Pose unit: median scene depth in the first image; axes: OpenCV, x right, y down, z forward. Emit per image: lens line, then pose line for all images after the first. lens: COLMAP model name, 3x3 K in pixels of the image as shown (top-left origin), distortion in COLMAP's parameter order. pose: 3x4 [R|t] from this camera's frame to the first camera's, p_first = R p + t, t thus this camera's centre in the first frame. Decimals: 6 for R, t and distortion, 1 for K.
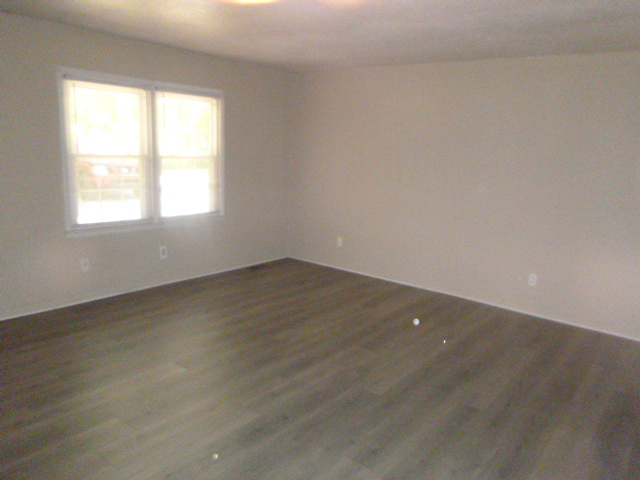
lens RADIAL K [[486.2, 0, 320.0], [0, 486.2, 240.0], [0, 0, 1]] dist [-0.035644, 0.001608]
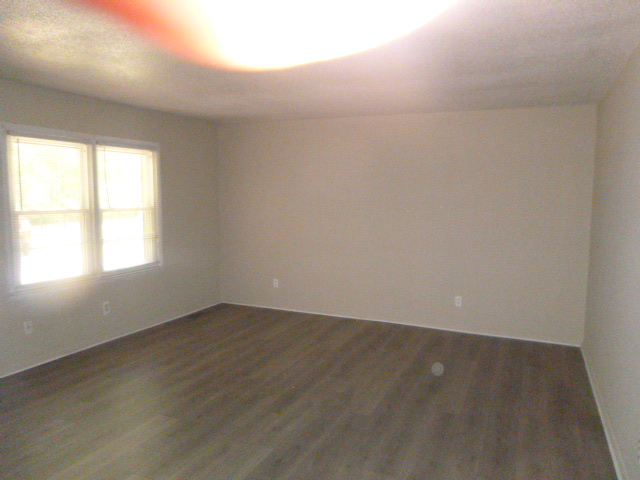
lens RADIAL K [[486.2, 0, 320.0], [0, 486.2, 240.0], [0, 0, 1]] dist [-0.035644, 0.001608]
pose [[0.968369, -0.061208, 0.241897, -0.146004], [0.081824, 0.993736, -0.076114, -0.001417], [-0.235723, 0.093500, 0.967312, -0.049377]]
